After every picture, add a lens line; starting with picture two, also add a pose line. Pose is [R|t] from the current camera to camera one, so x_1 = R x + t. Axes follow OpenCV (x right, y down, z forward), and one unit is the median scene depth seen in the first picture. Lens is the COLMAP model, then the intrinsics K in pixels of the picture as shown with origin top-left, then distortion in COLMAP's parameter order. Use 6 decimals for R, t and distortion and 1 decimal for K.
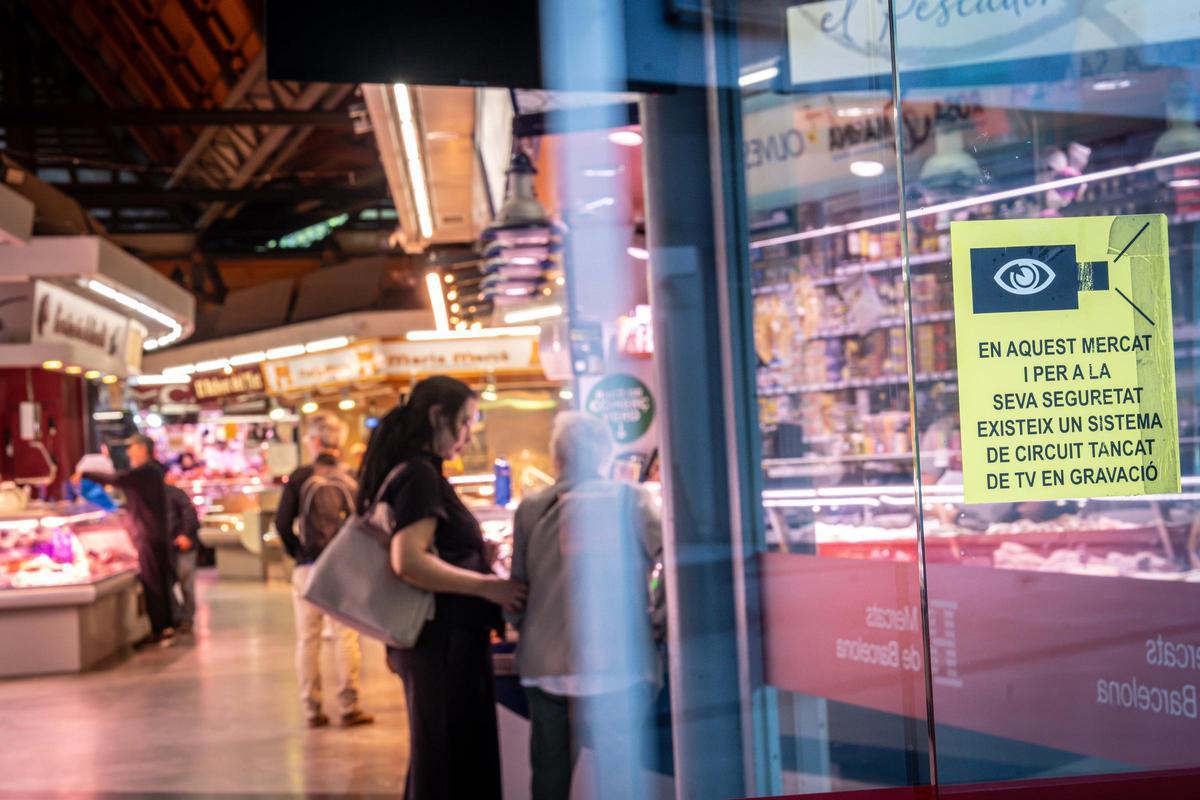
lens RADIAL K [[2173.2, 0, 650.3], [0, 2173.2, 455.9], [0, 0, 1]] dist [0.001118, -0.051120]
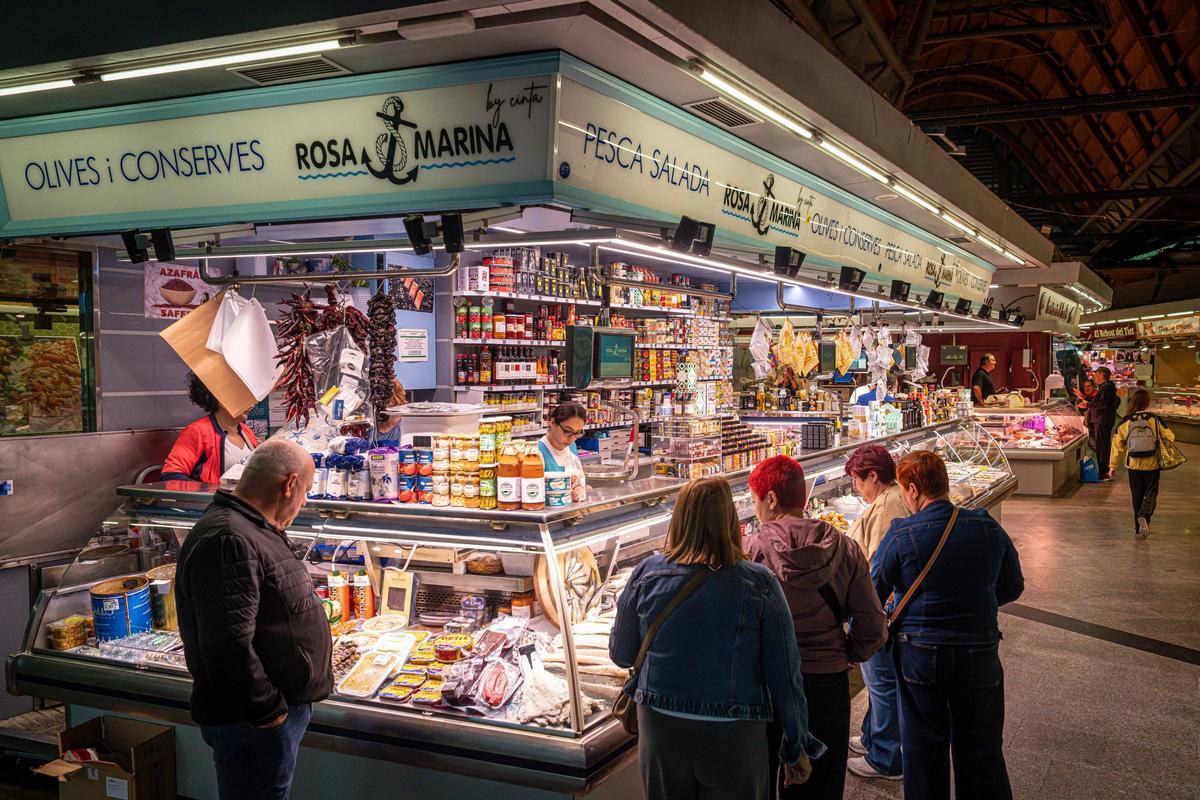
lens RADIAL K [[854.5, 0, 643.7], [0, 854.5, 405.1], [0, 0, 1]] dist [-0.000843, 0.000393]
pose [[0.793566, 0.072854, -0.604107, -0.066324], [-0.031290, 0.996379, 0.079058, -0.016944], [0.607679, -0.043836, 0.792972, 0.132200]]
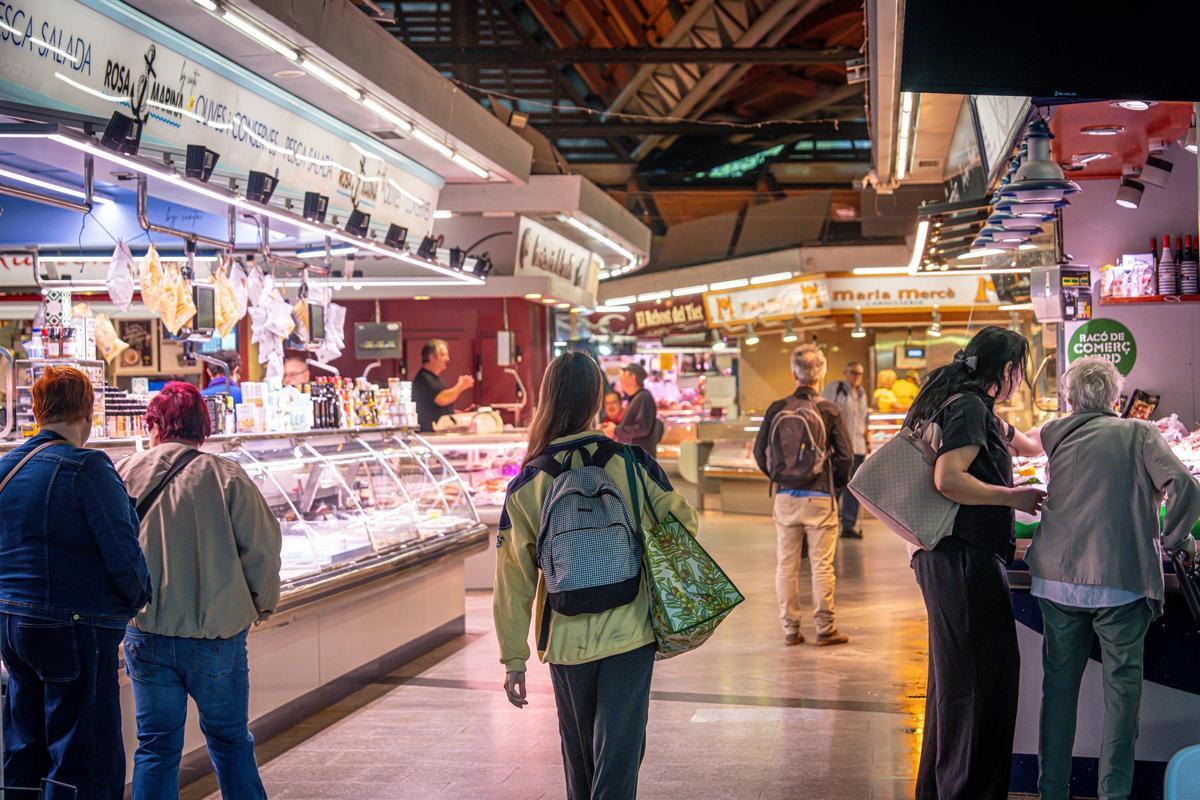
lens RADIAL K [[2286.8, 0, 600.0], [0, 2286.8, 400.0], [0, 0, 1]] dist [0.042293, -0.198057]
pose [[0.979102, 0.027454, -0.201510, -0.011726], [-0.026727, 0.999623, 0.006329, 0.000450], [0.201608, -0.000811, 0.979466, -0.053877]]
